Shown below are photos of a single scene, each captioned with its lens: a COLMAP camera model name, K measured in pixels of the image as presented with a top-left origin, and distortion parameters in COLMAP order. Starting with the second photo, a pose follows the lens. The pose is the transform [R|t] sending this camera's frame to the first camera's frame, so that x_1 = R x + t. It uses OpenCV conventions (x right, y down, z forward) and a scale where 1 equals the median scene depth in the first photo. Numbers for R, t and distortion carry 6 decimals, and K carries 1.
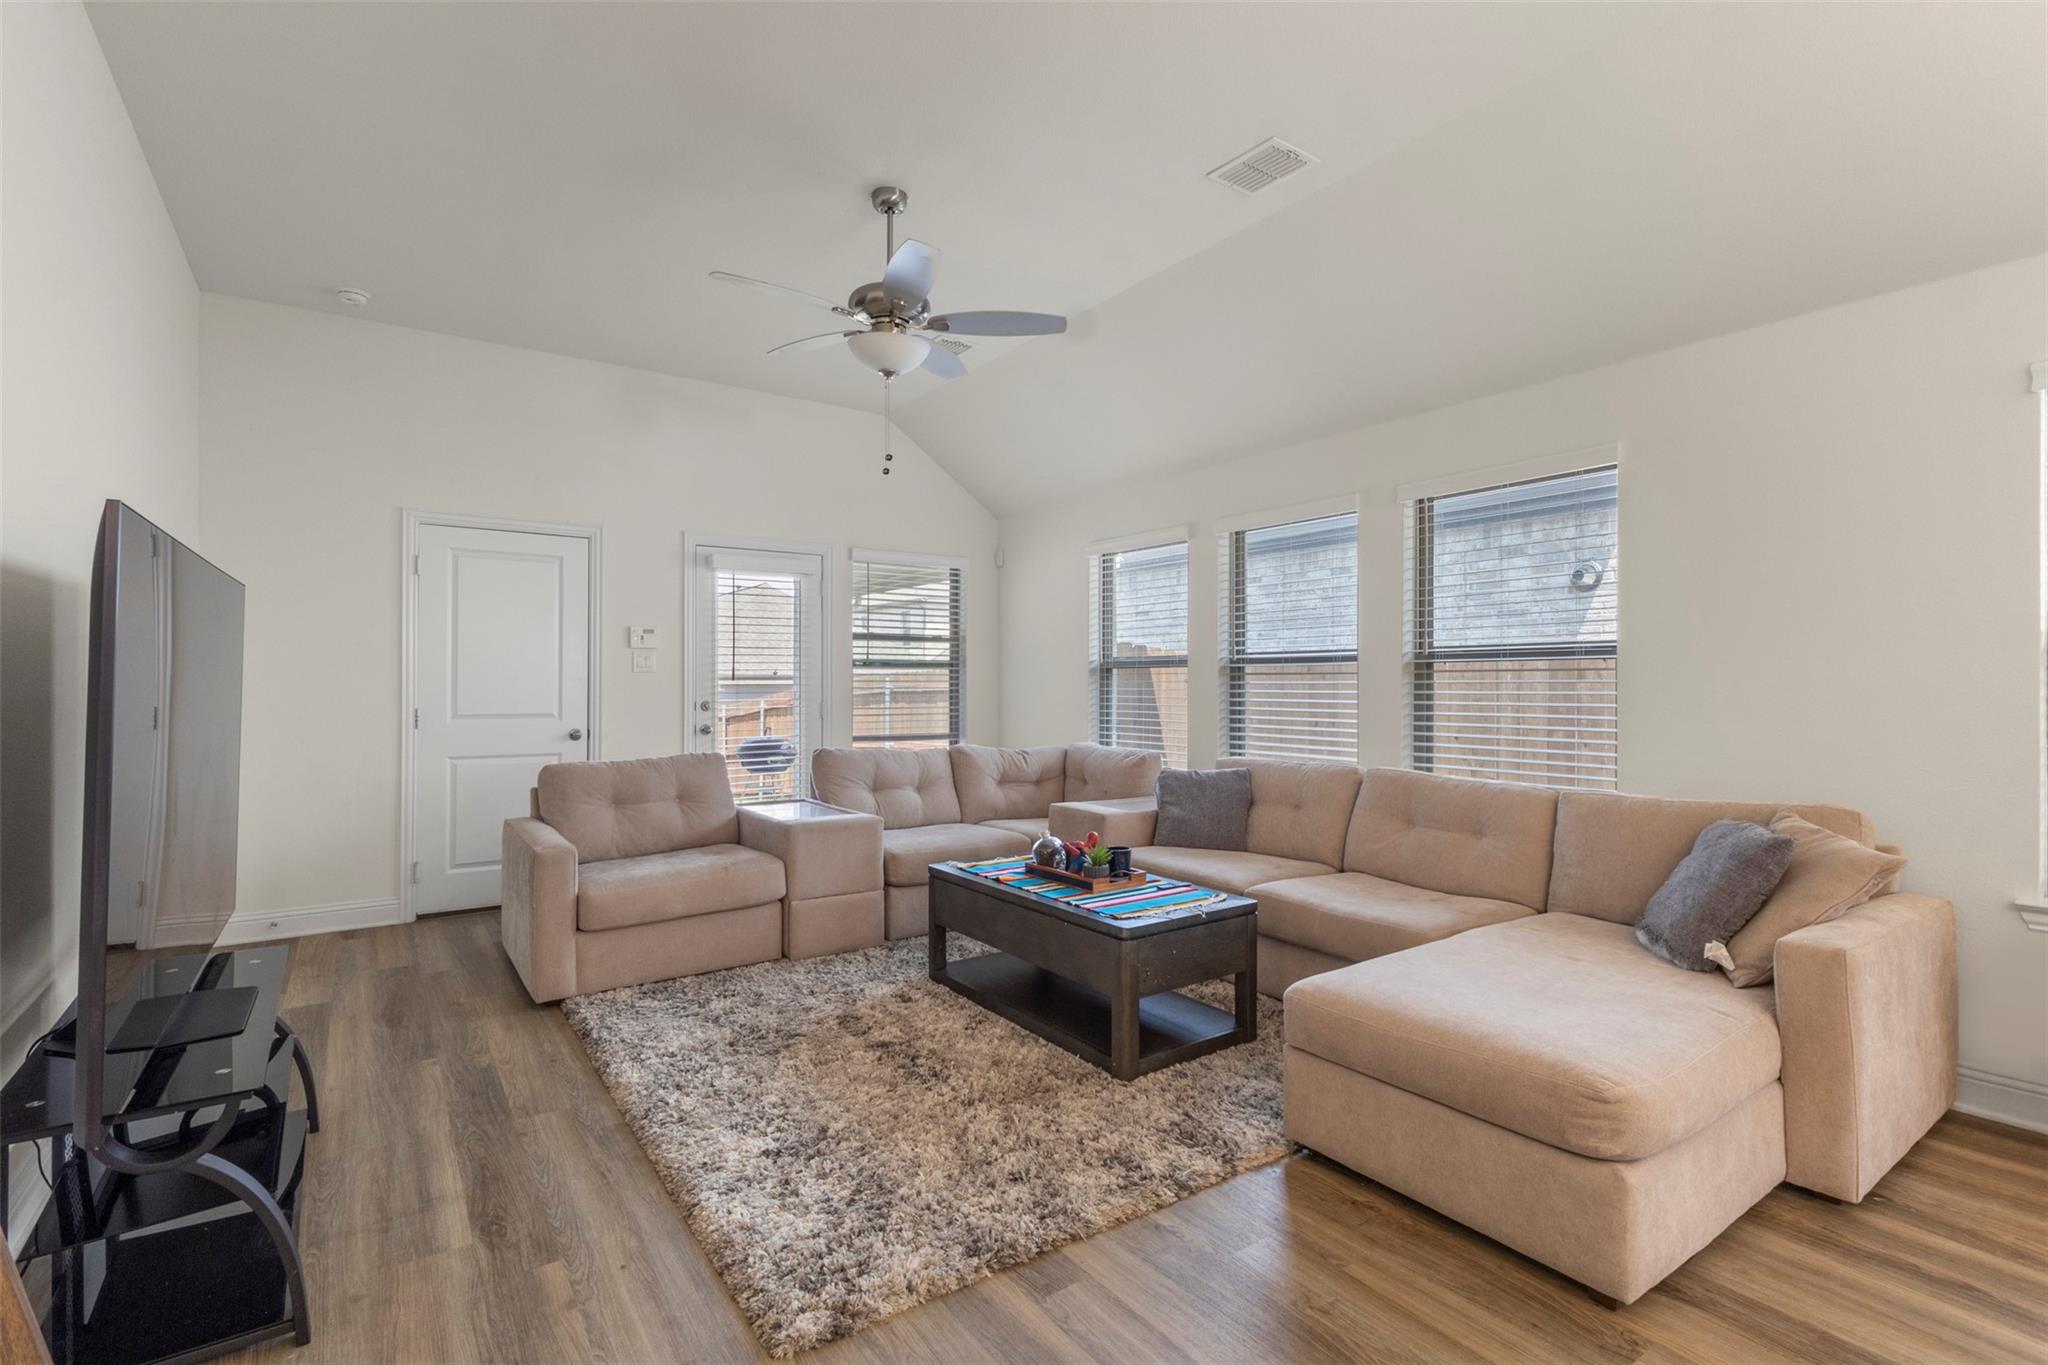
lens RADIAL K [[933.2, 0, 996.2], [0, 933.2, 671.8], [0, 0, 1]] dist [-0.000909, 0.001120]
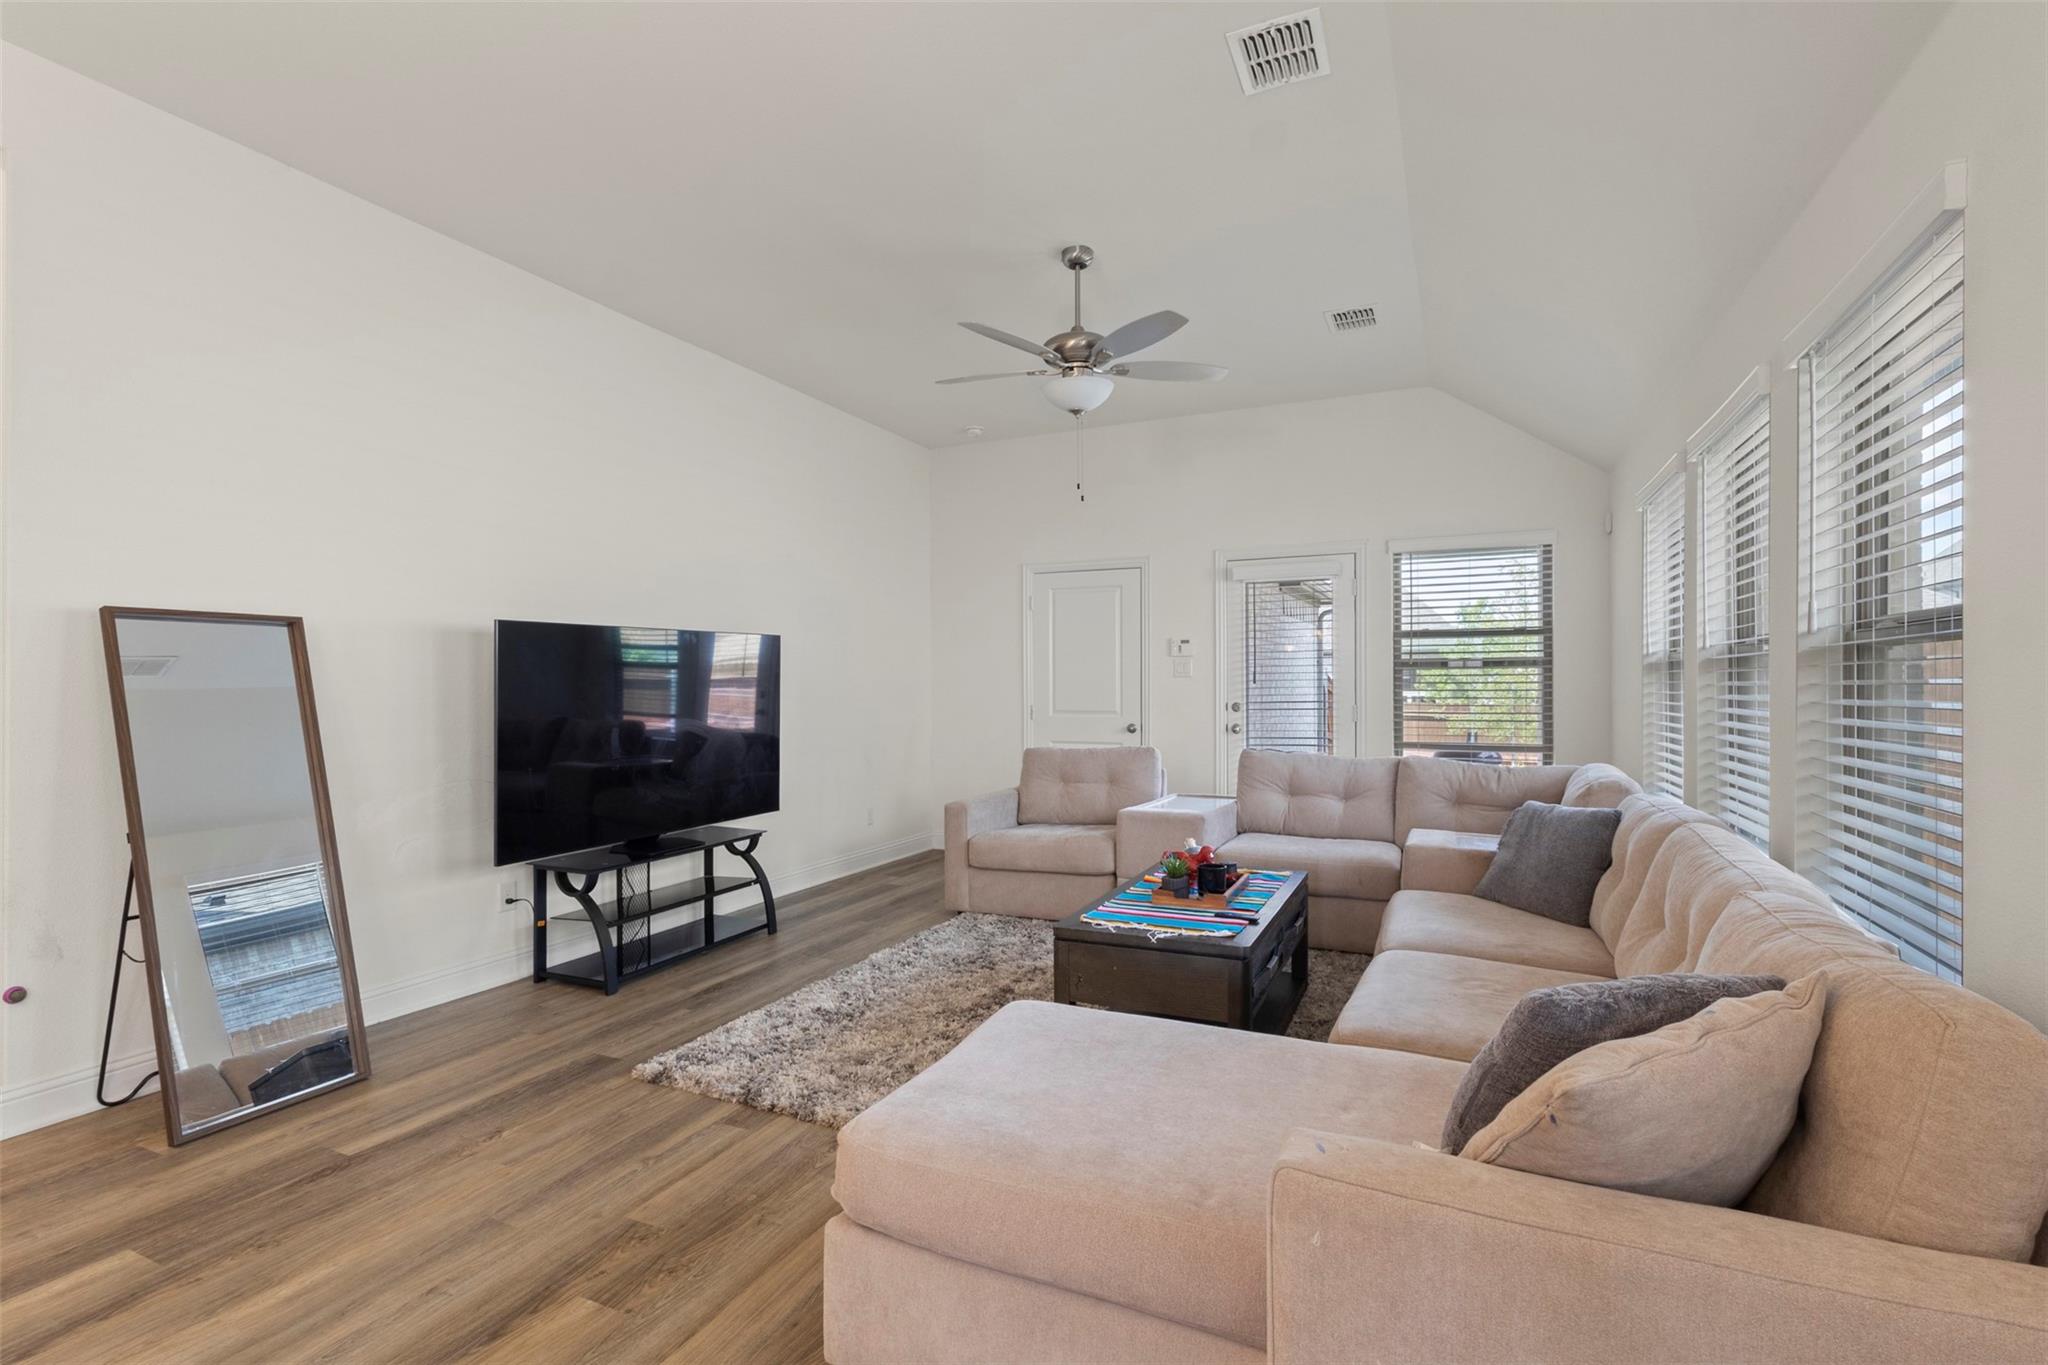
lens RADIAL K [[933.2, 0, 1025.1], [0, 933.2, 677.0], [0, 0, 1]] dist [-0.000909, 0.001120]
pose [[0.513492, -0.013576, -0.857987, 0.799850], [0.016652, 0.999844, -0.005854, 0.005445], [0.857933, -0.011281, 0.513638, 0.358664]]
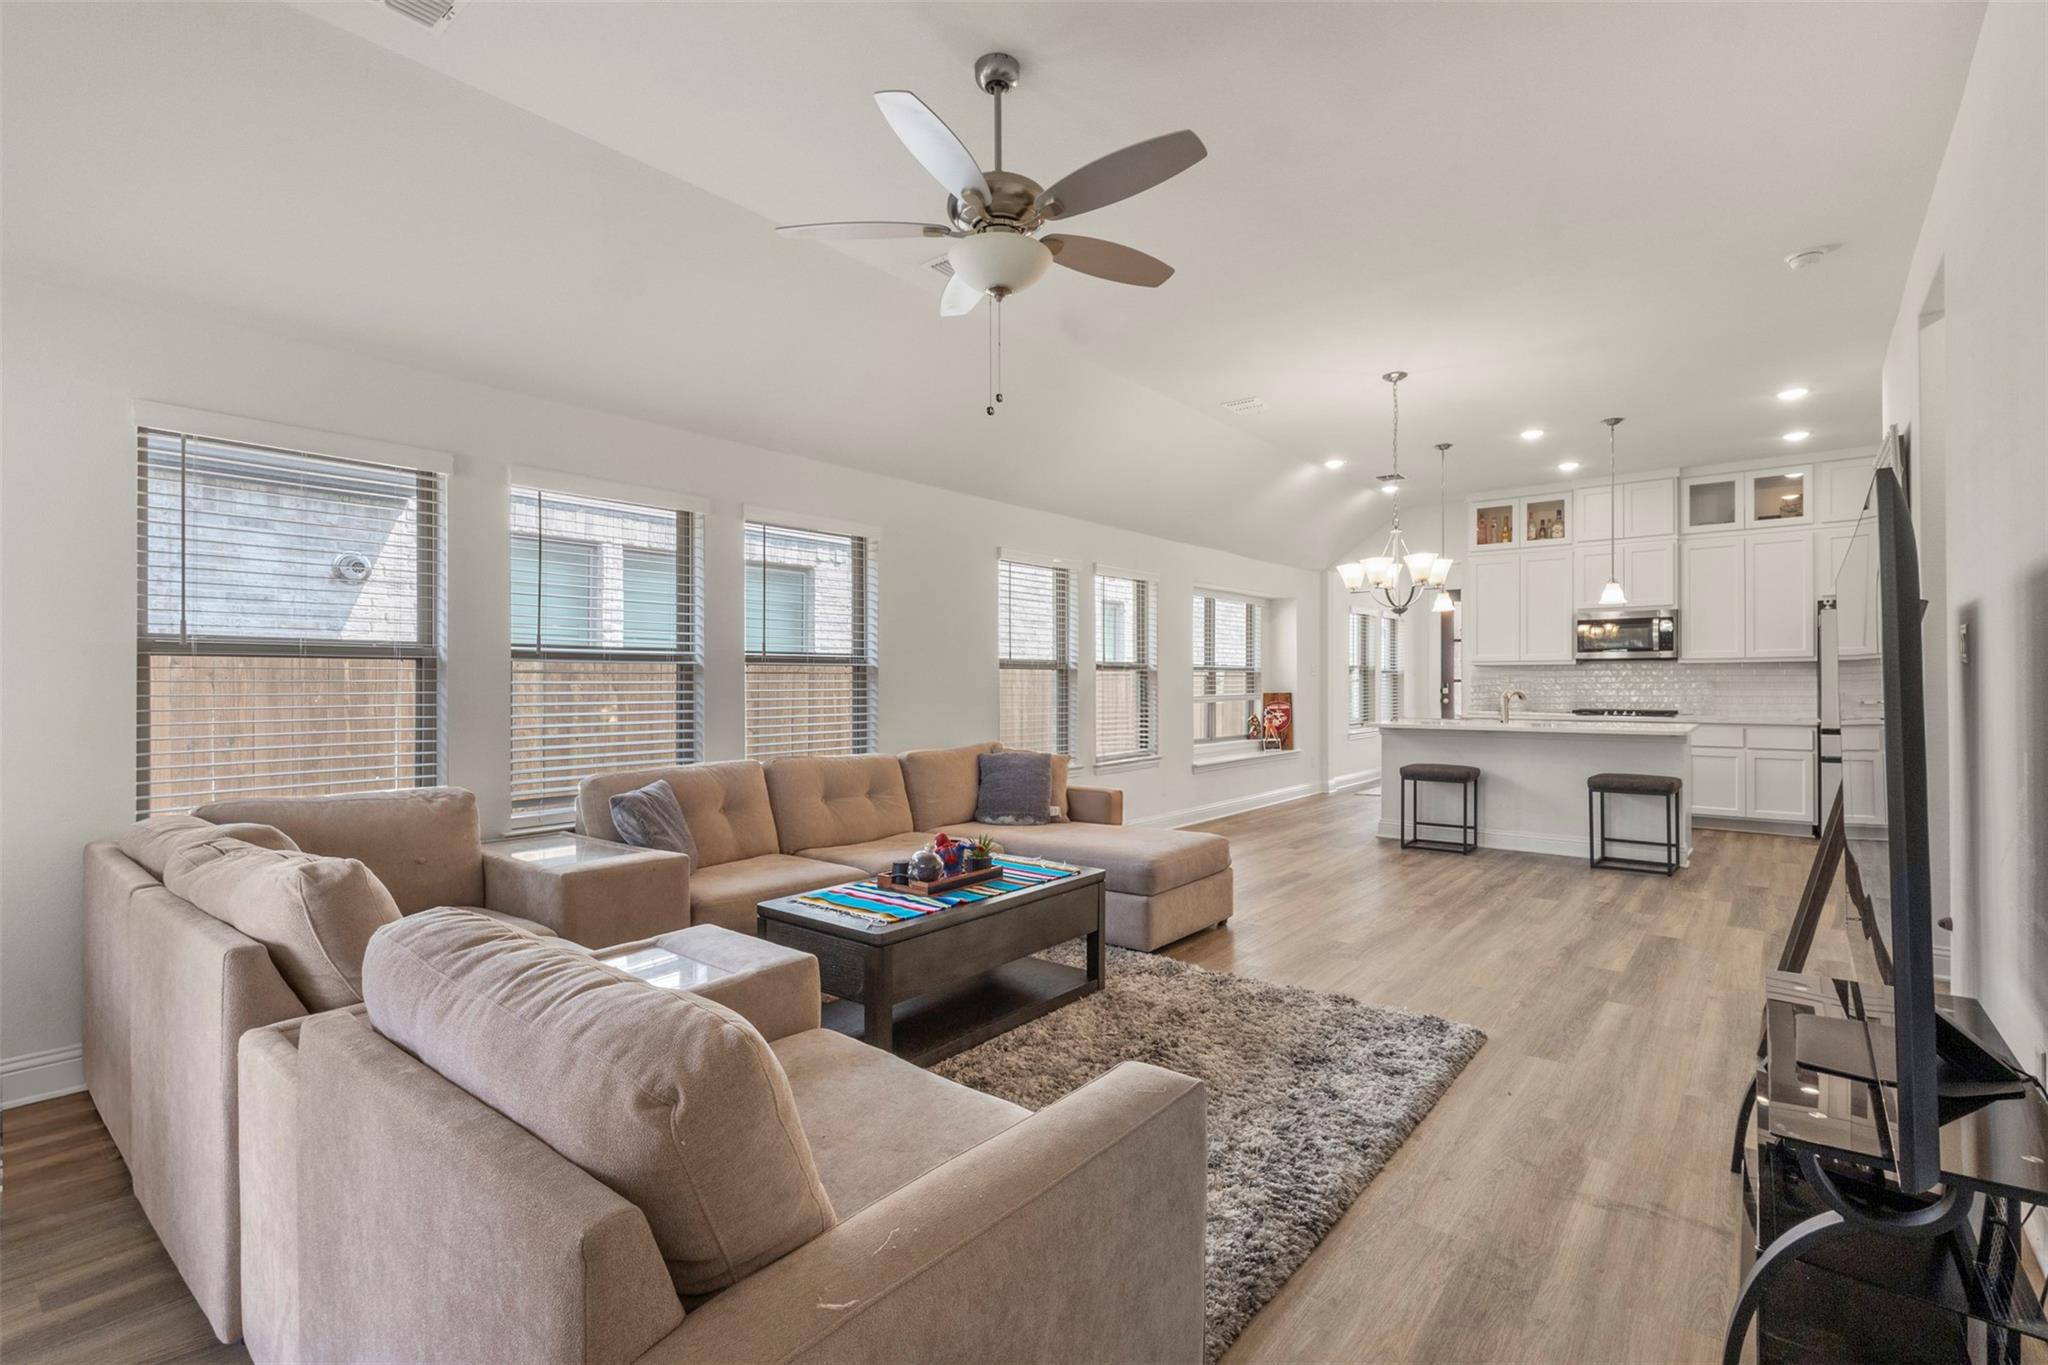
lens RADIAL K [[933.2, 0, 1031.8], [0, 933.2, 686.7], [0, 0, 1]] dist [-0.000909, 0.001120]
pose [[-0.288552, -0.006827, 0.957440, -0.862790], [-0.007735, 0.999959, 0.004799, 0.009585], [-0.957433, -0.006021, -0.288593, 1.178212]]
